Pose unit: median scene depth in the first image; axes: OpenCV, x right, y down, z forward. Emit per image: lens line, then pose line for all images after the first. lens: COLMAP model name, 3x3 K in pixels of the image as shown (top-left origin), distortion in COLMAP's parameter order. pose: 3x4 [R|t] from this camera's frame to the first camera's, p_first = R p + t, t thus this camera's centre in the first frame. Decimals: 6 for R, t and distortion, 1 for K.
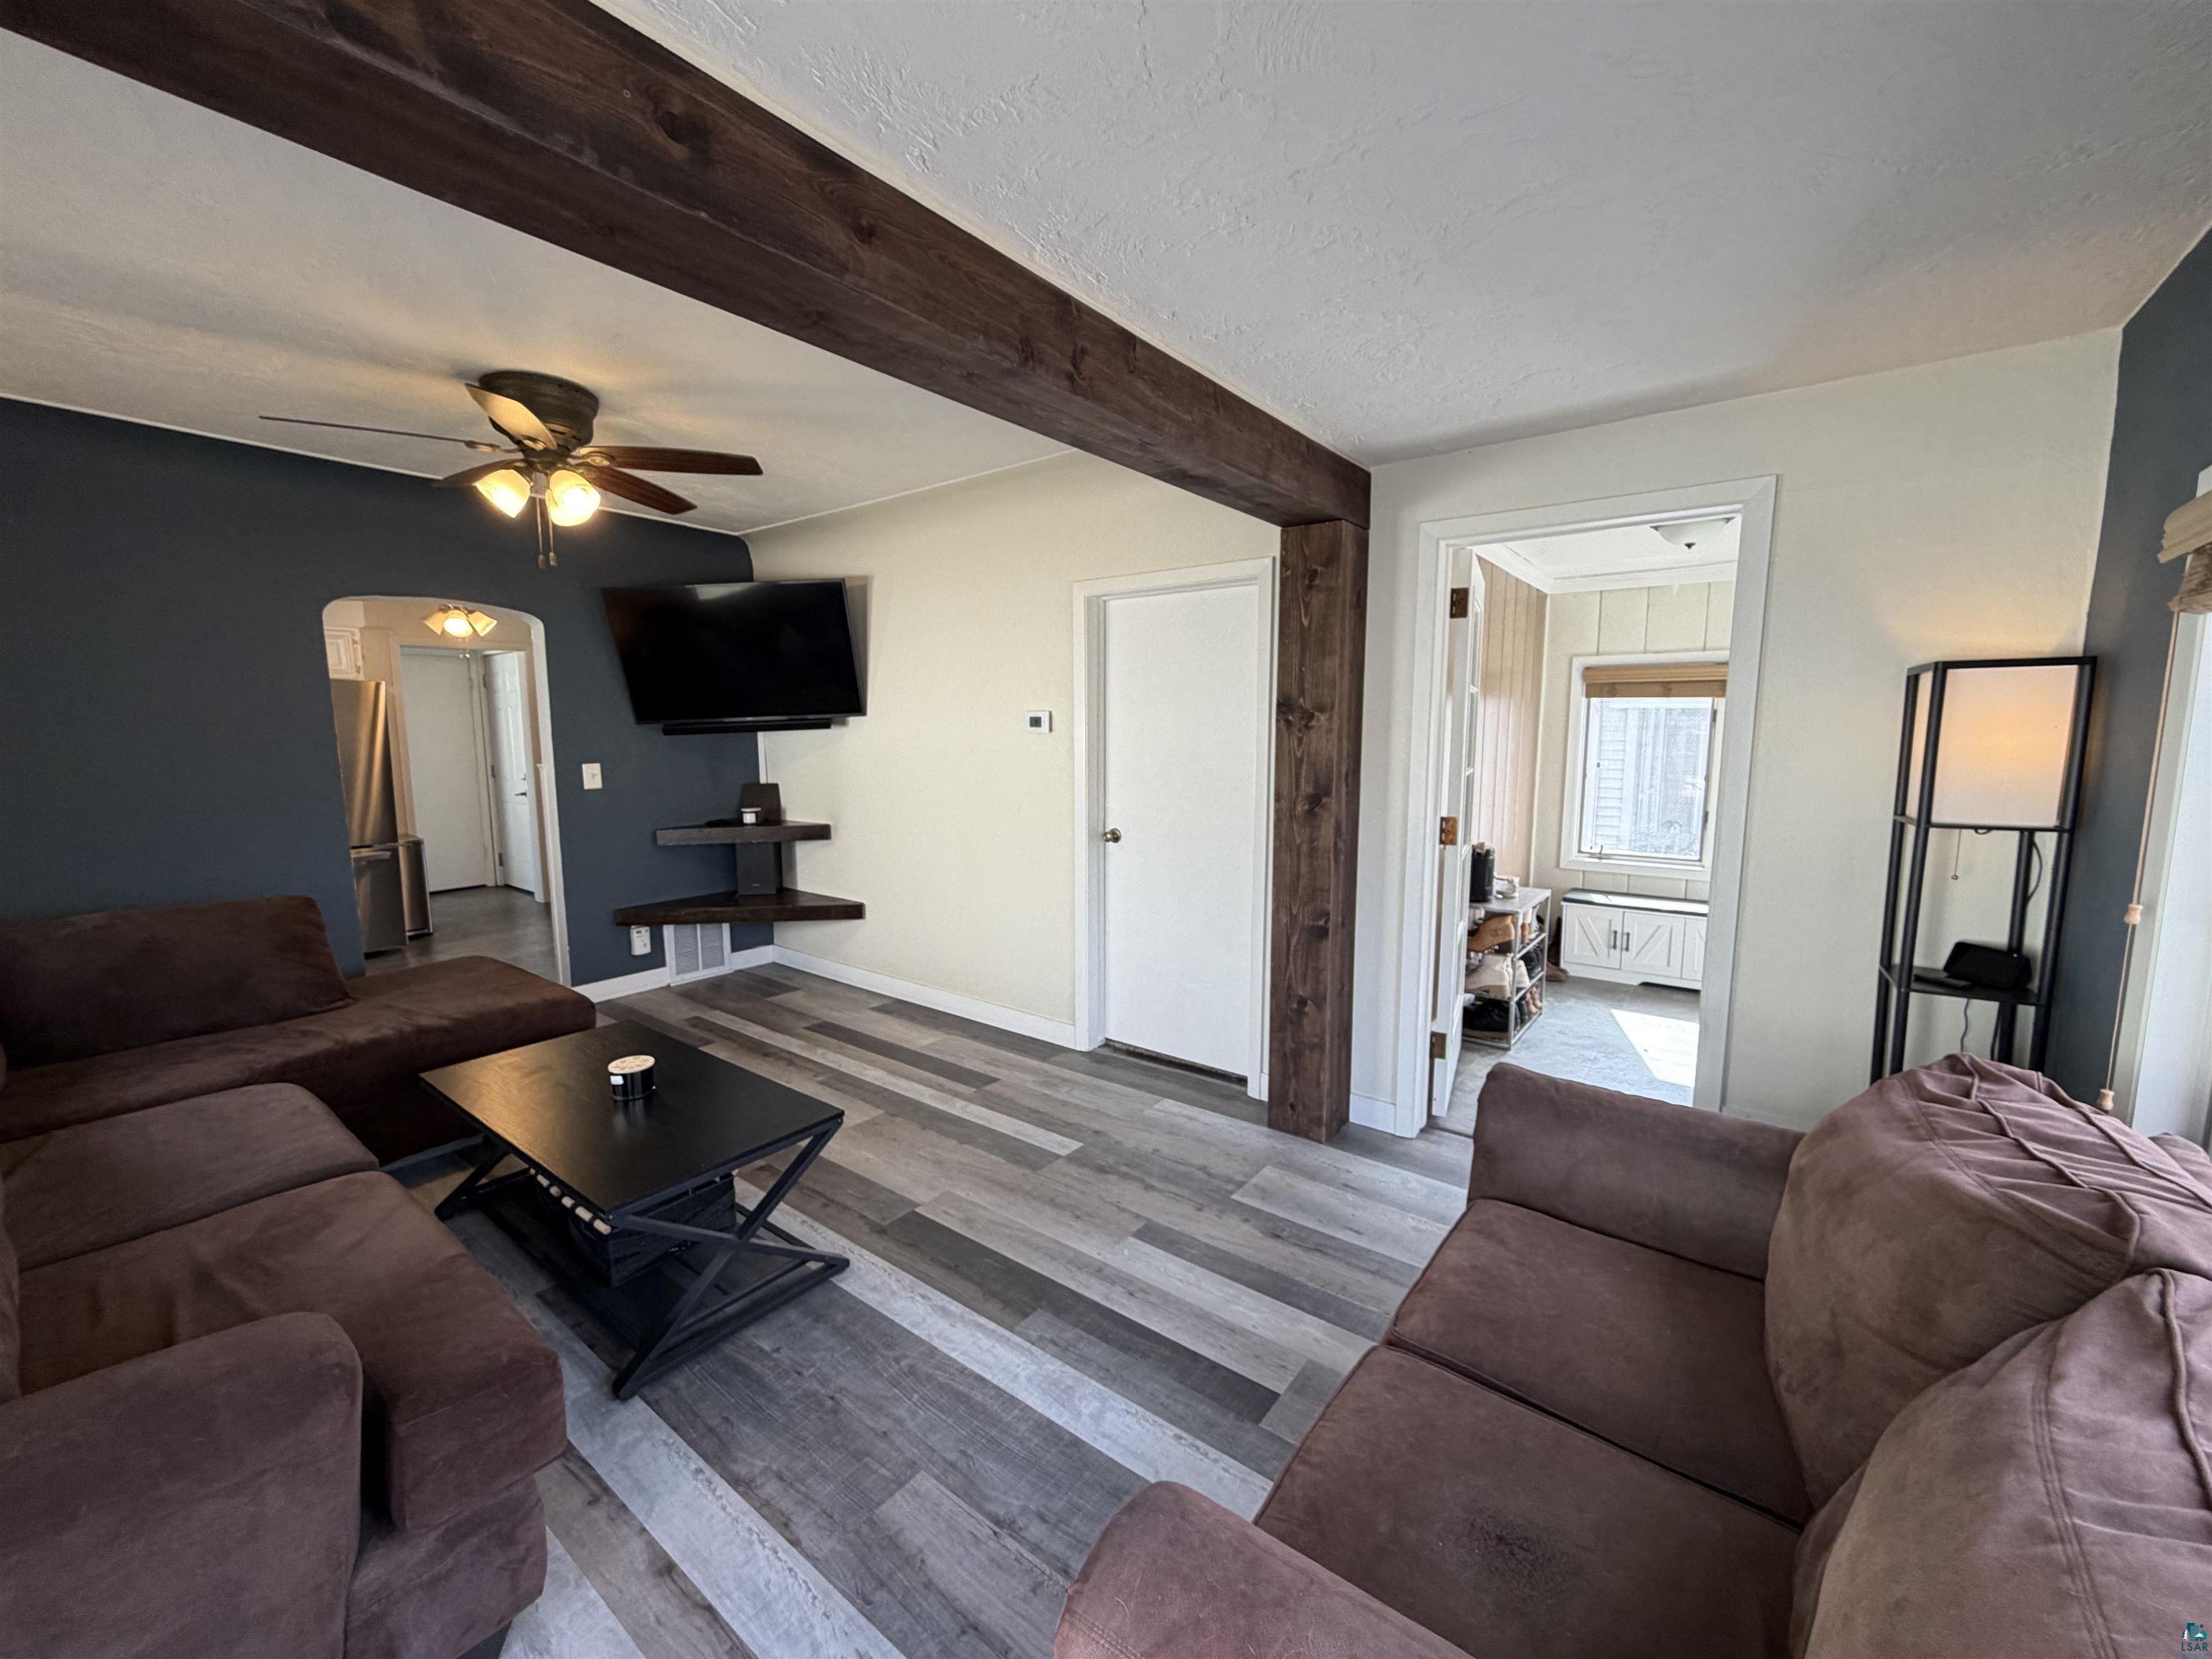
lens RADIAL K [[879.4, 0, 1102.1], [0, 879.4, 829.0], [0, 0, 1]] dist [-0.001409, -0.000050]
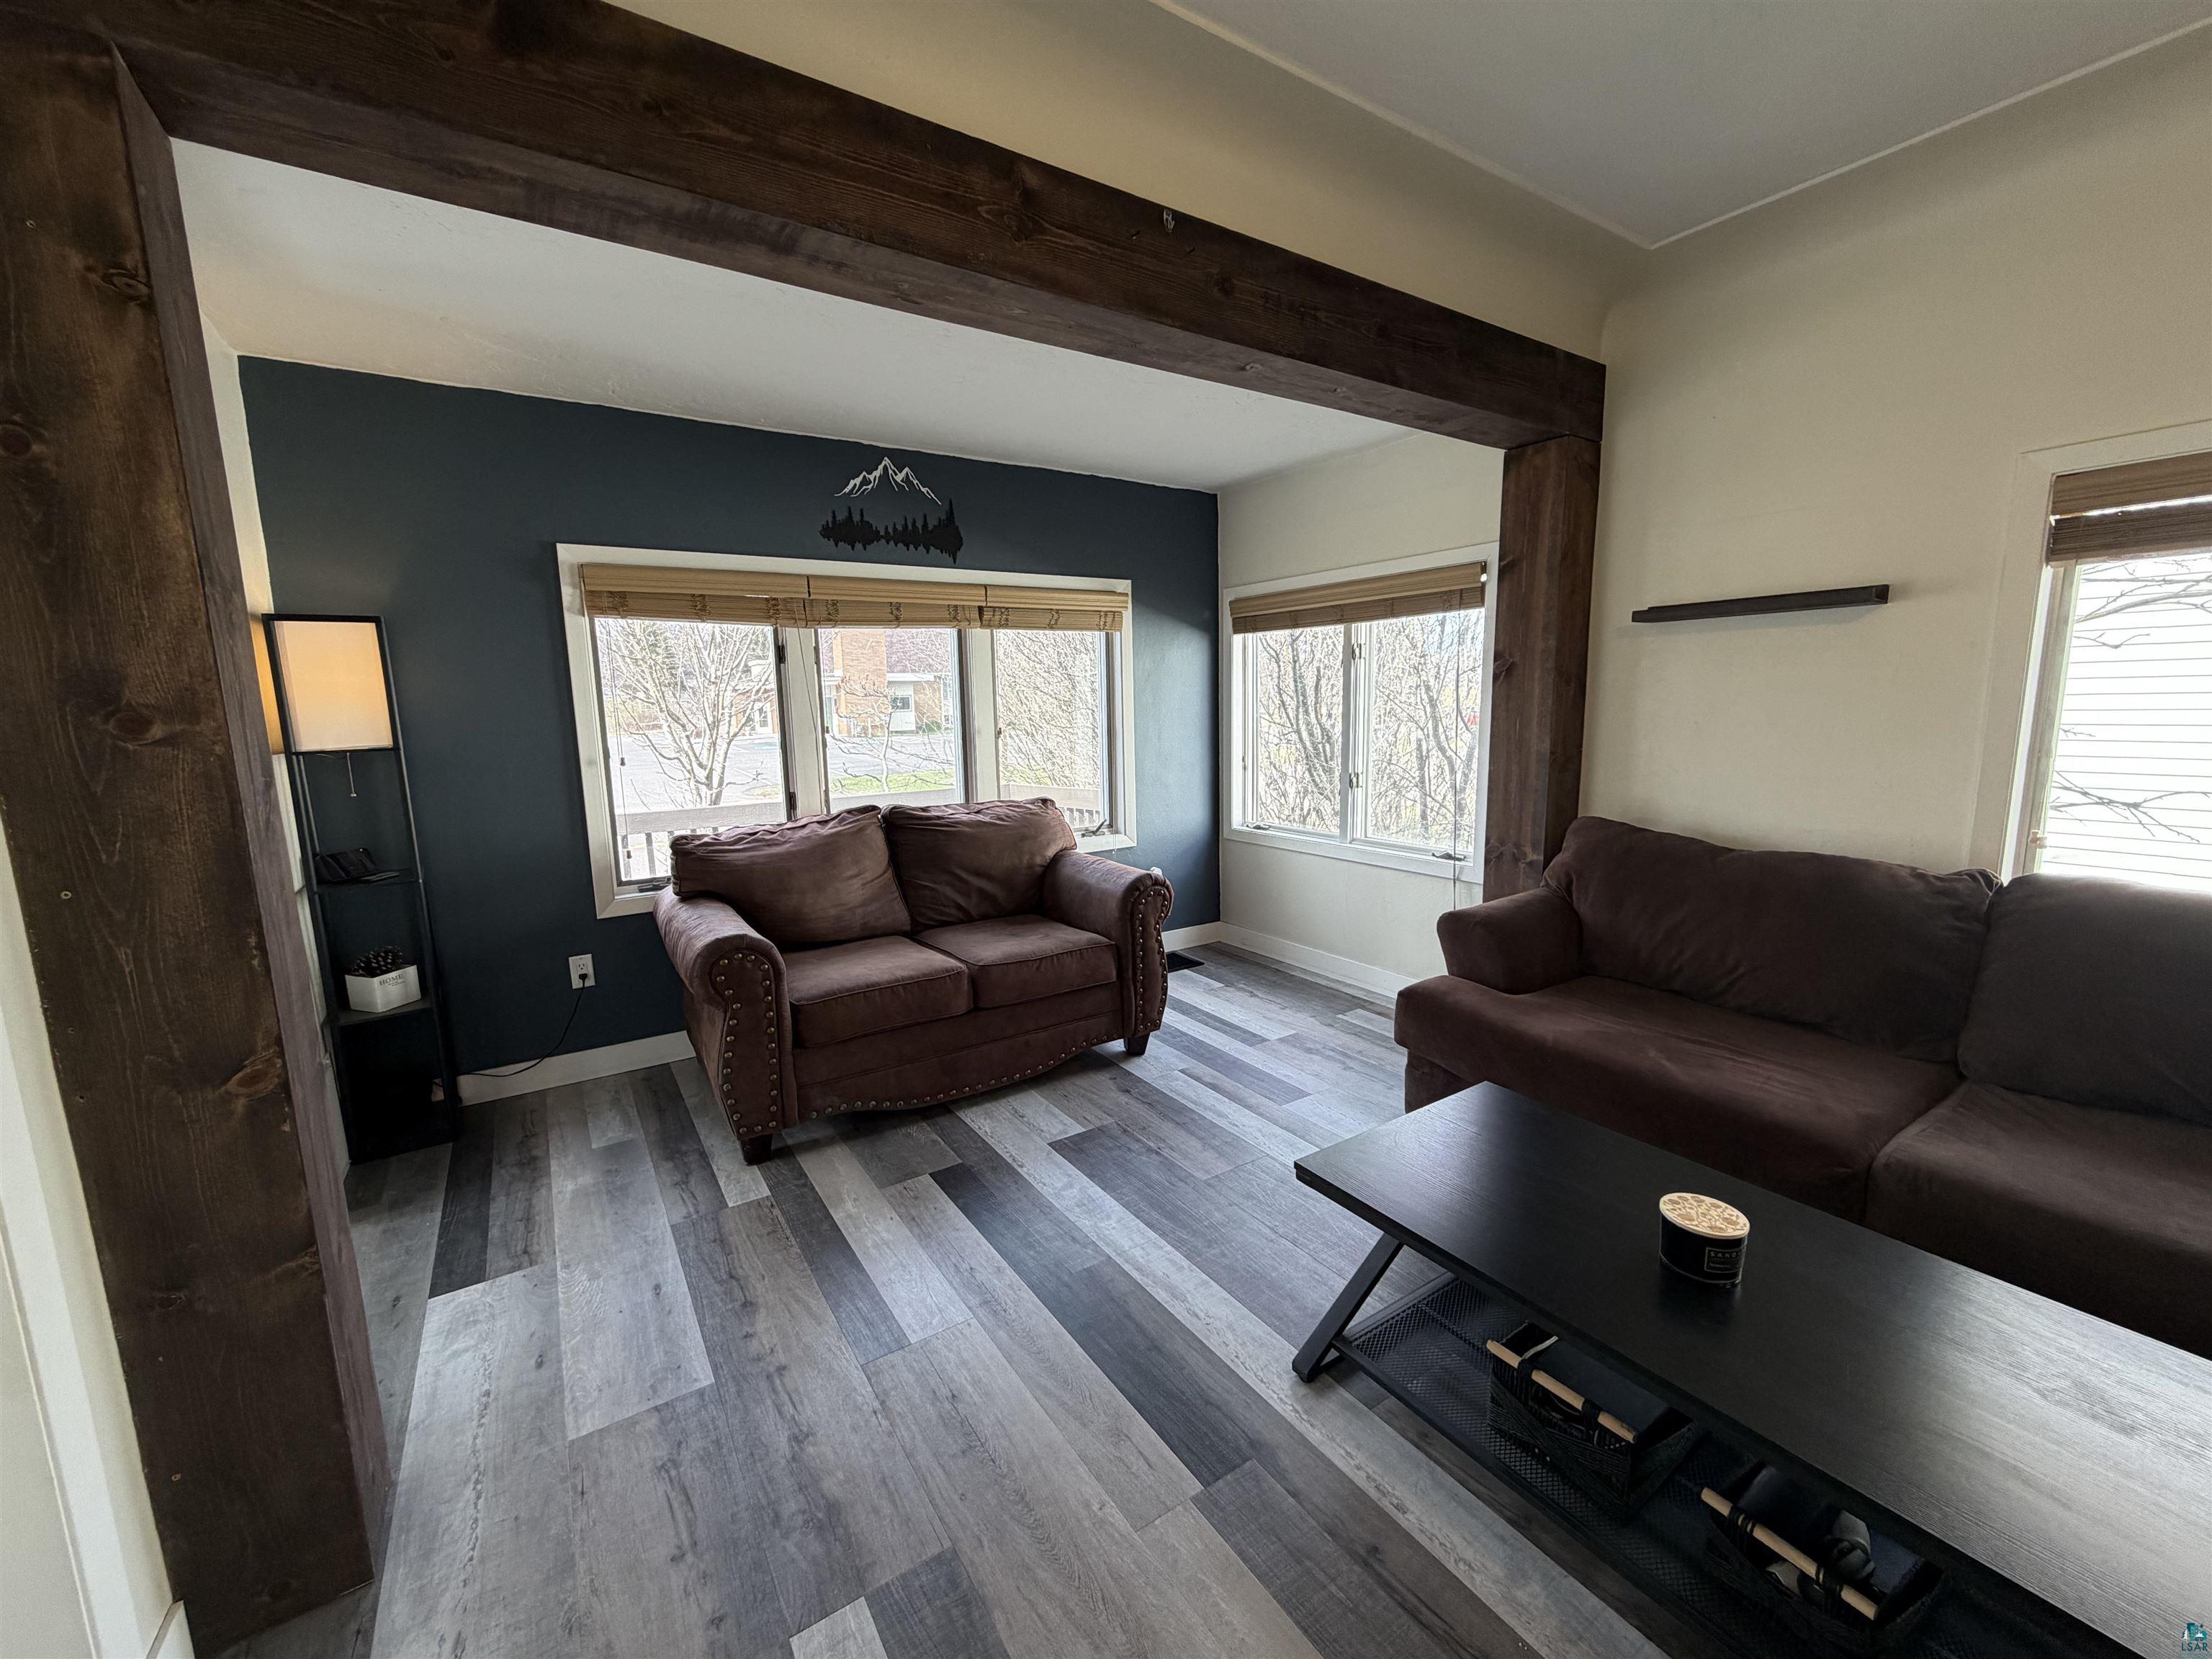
lens RADIAL K [[879.4, 0, 1098.1], [0, 879.4, 831.9], [0, 0, 1]] dist [-0.001409, -0.000050]
pose [[-0.942251, -0.027727, 0.333757, -0.315165], [0.063099, 0.964021, 0.258228, -0.111500], [-0.328908, 0.264376, -0.906601, 1.373119]]
